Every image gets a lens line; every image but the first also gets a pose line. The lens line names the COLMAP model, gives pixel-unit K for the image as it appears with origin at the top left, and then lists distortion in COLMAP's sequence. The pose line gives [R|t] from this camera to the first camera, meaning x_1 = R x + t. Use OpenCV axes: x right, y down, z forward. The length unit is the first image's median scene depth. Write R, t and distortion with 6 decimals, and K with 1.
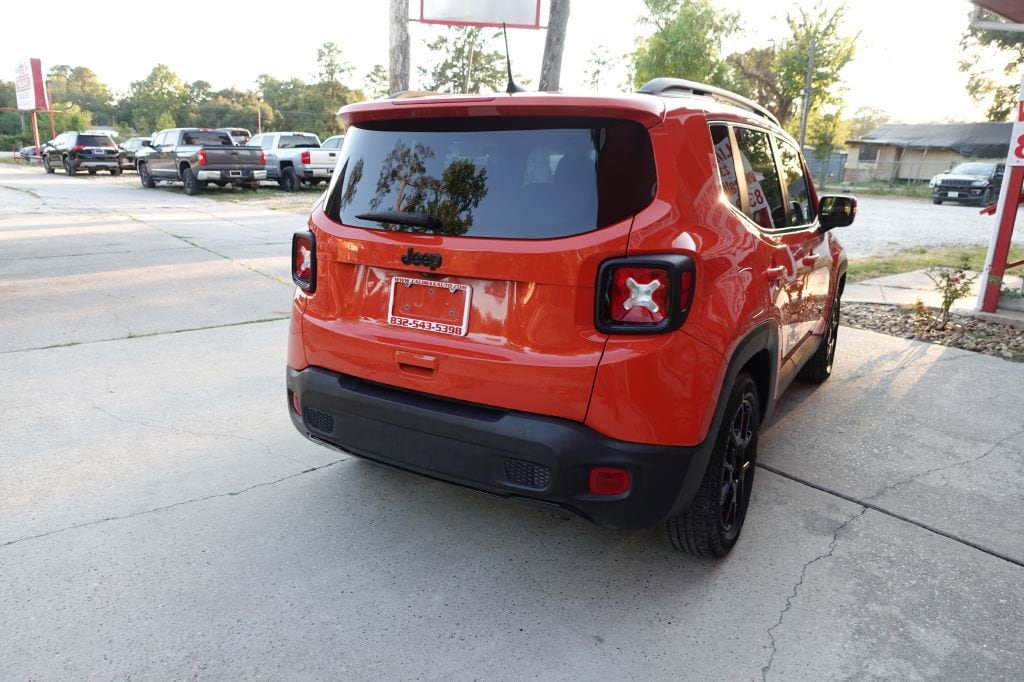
lens RADIAL K [[708.5, 0, 515.7], [0, 708.5, 341.6], [0, 0, 1]] dist [-0.002269, 0.001380]
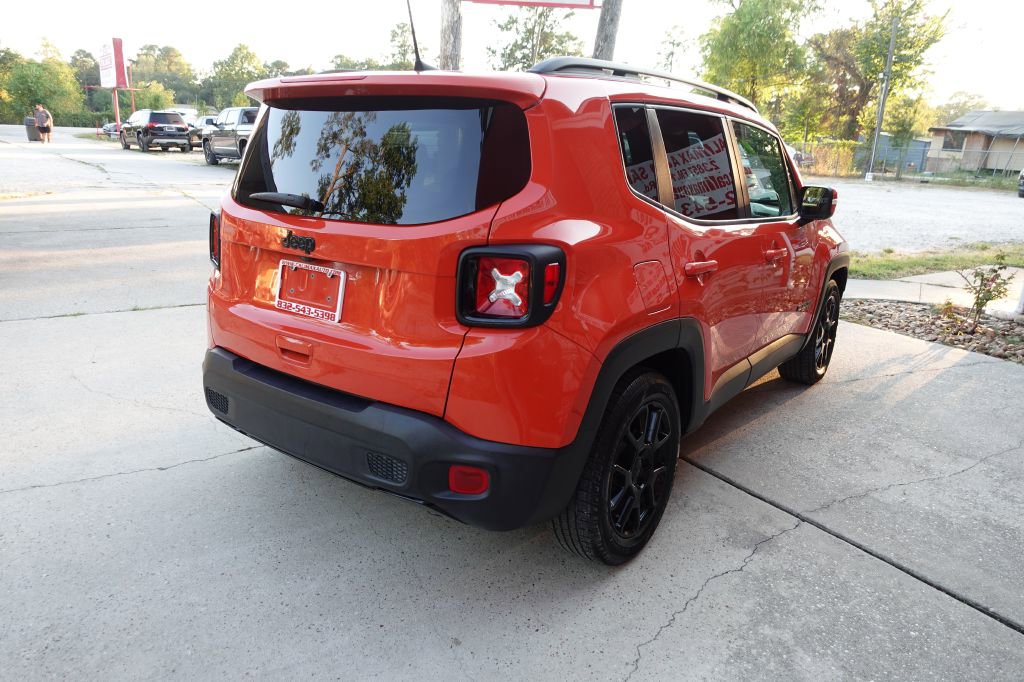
lens RADIAL K [[708.5, 0, 515.7], [0, 708.5, 341.6], [0, 0, 1]] dist [-0.002269, 0.001380]
pose [[0.995124, 0.040113, -0.090104, 0.119459], [-0.038040, 0.998973, 0.024617, -0.007105], [0.090999, -0.021069, 0.995628, 0.023834]]
